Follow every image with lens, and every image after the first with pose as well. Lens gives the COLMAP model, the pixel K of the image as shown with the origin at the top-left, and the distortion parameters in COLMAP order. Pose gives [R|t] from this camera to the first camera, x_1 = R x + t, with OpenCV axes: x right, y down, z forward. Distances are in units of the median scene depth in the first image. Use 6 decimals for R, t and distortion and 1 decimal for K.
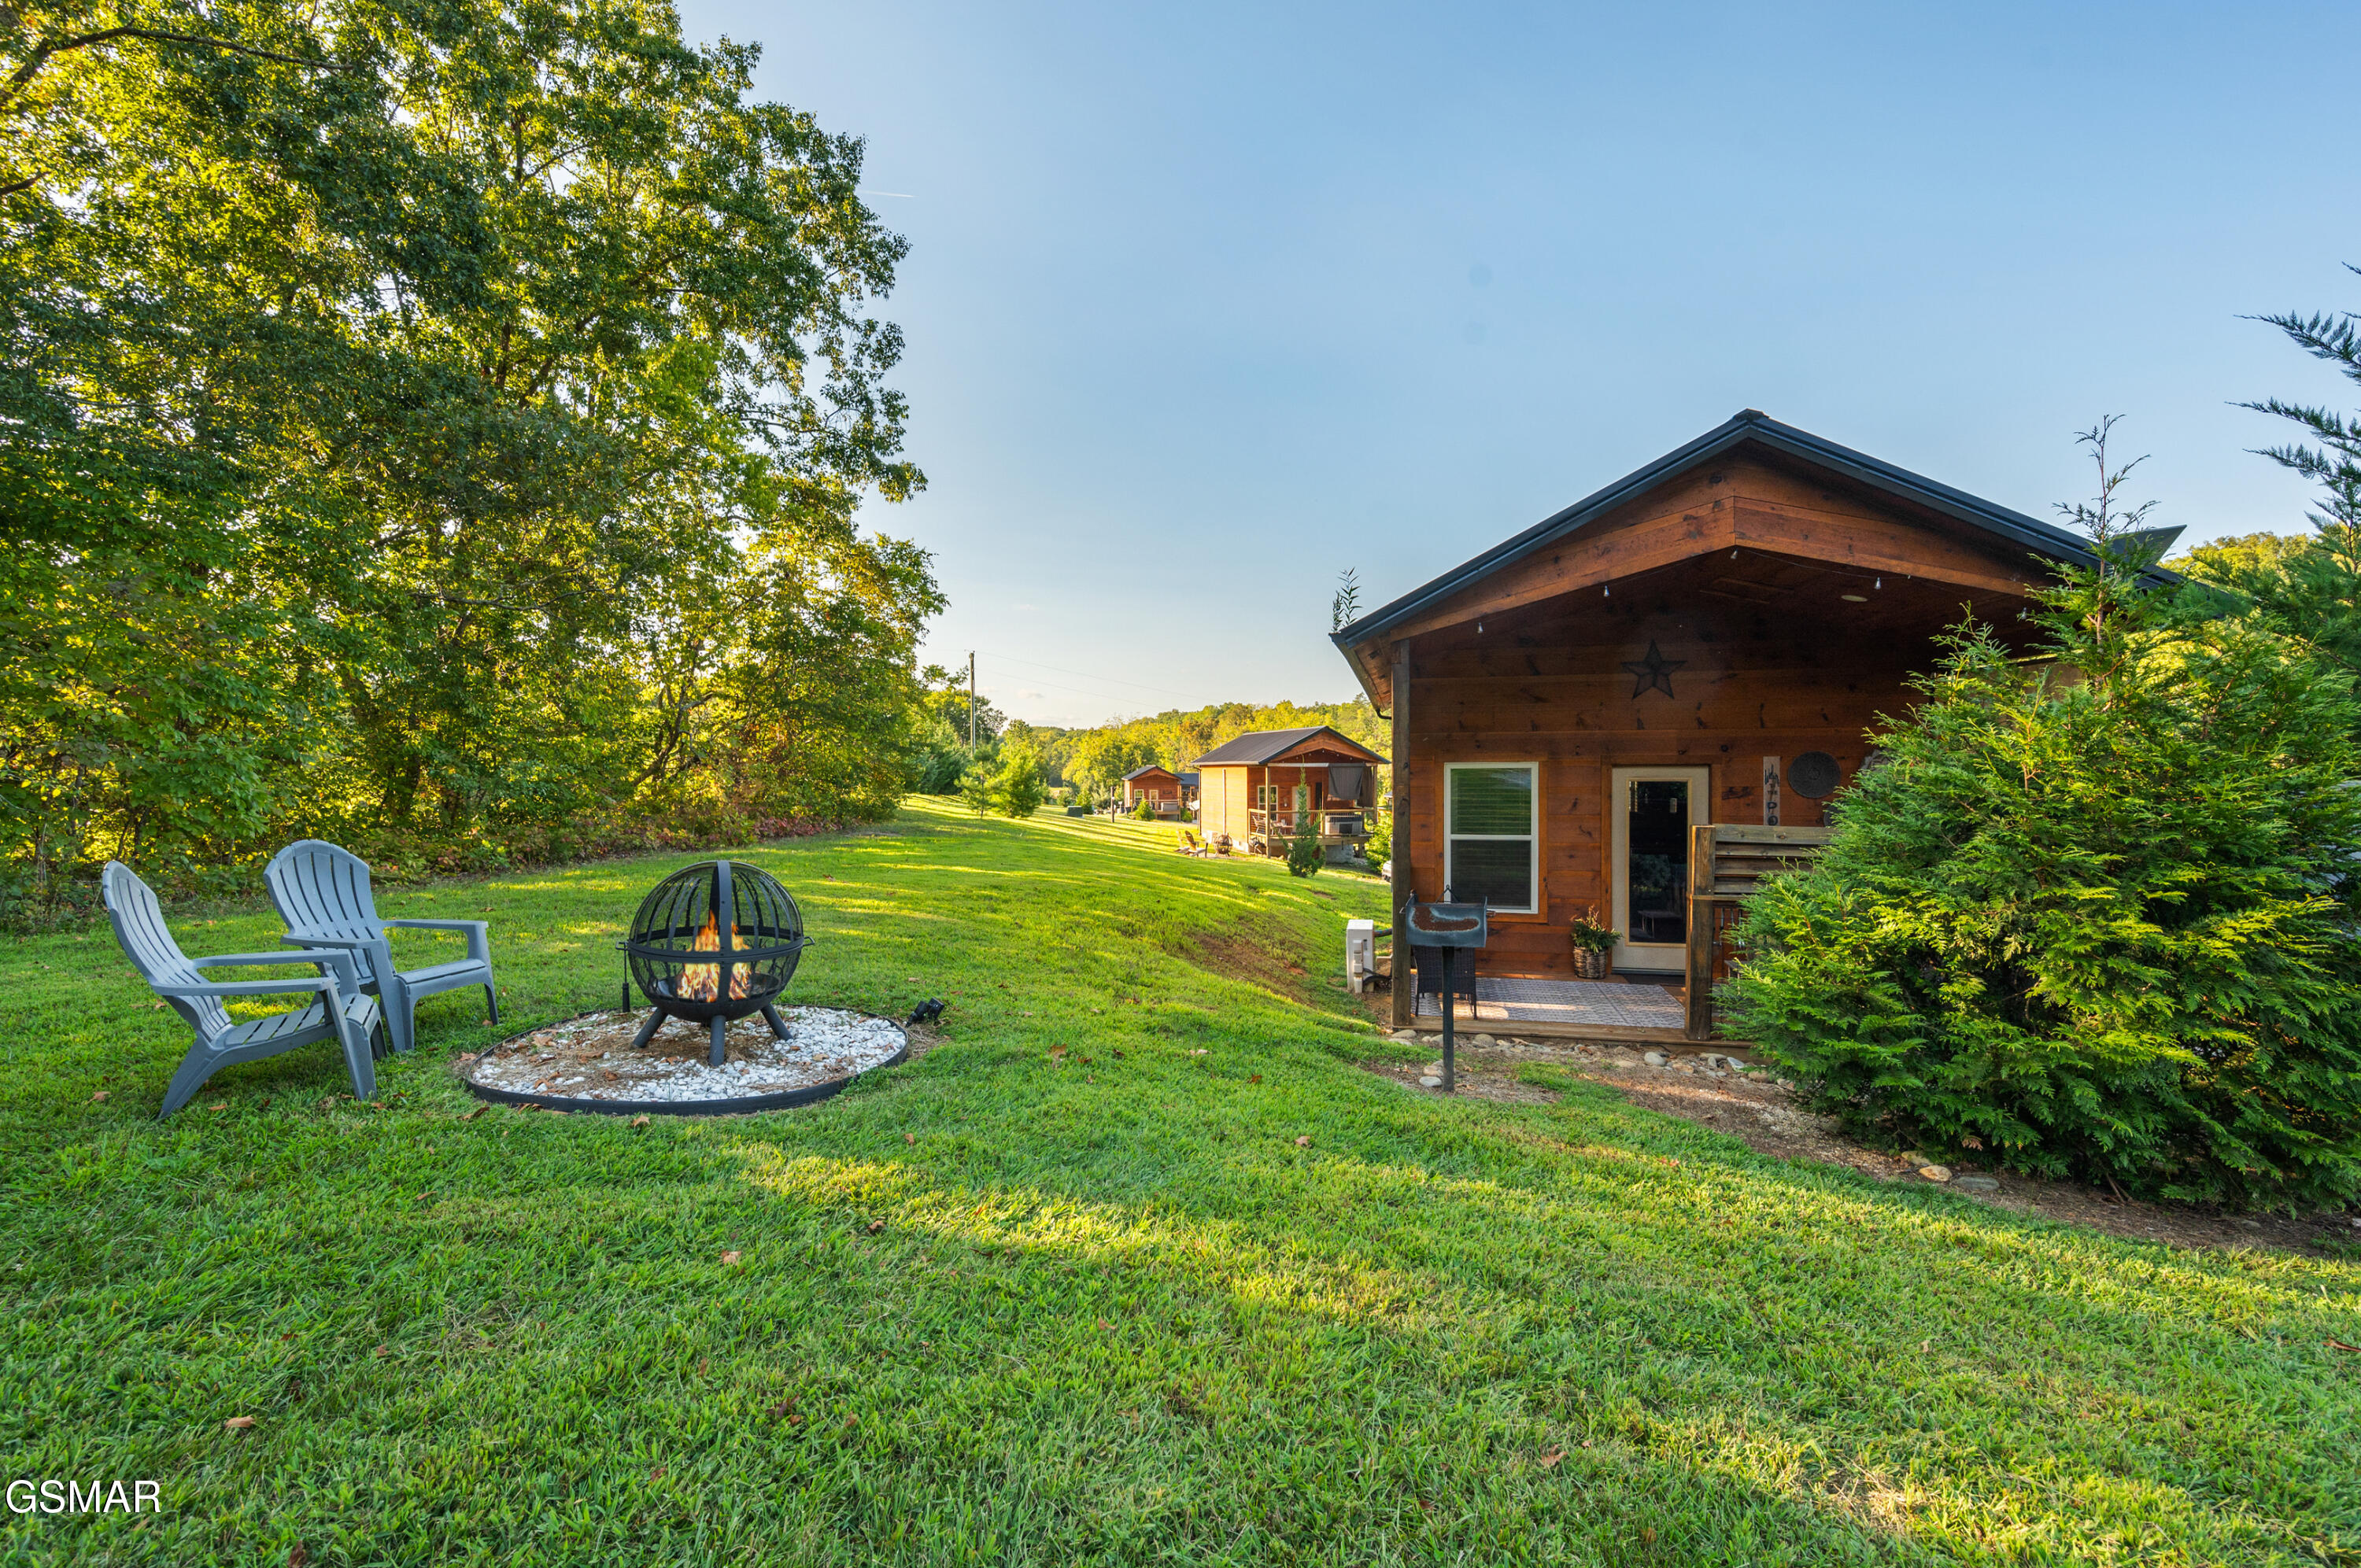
lens RADIAL K [[937.8, 0, 1209.7], [0, 937.8, 810.8], [0, 0, 1]] dist [0.000137, 0.000019]
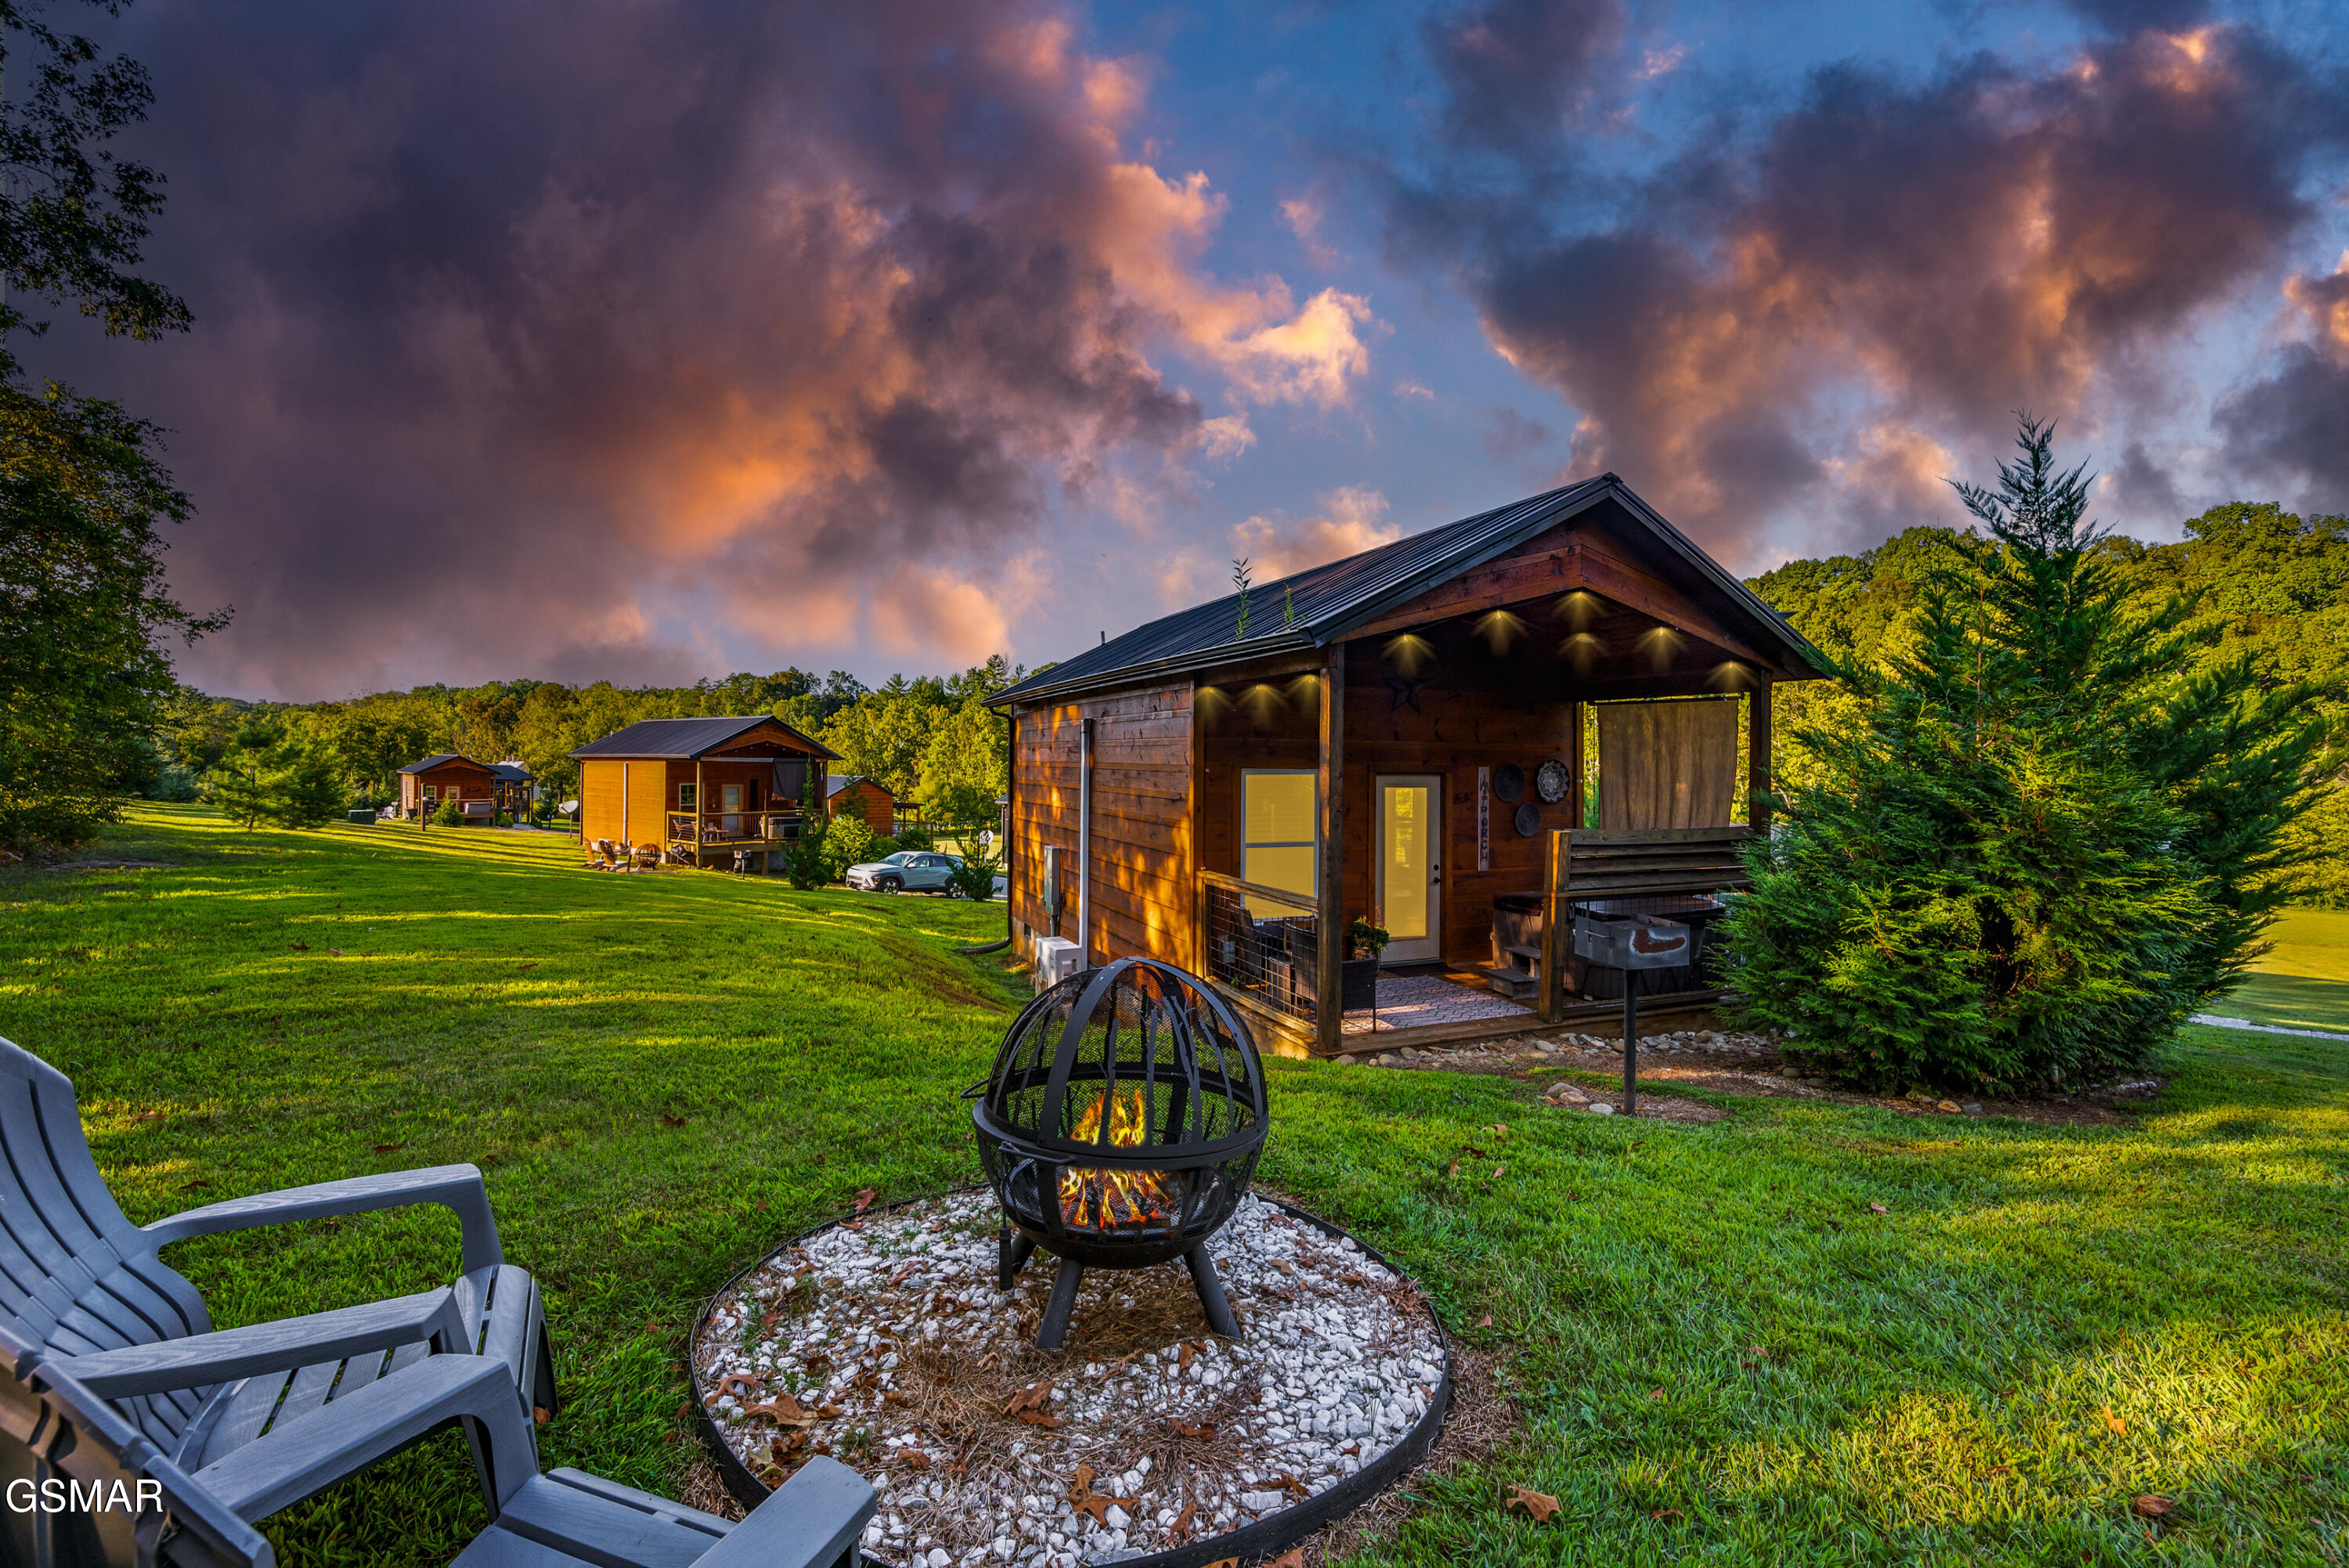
lens RADIAL K [[952.2, 0, 1186.7], [0, 952.2, 780.7], [0, 0, 1]] dist [-0.001262, 0.000000]
pose [[0.820917, 0.003827, 0.571034, -0.084757], [0.012302, 0.999627, -0.024385, -0.003751], [-0.570915, 0.027043, 0.820564, 0.054117]]
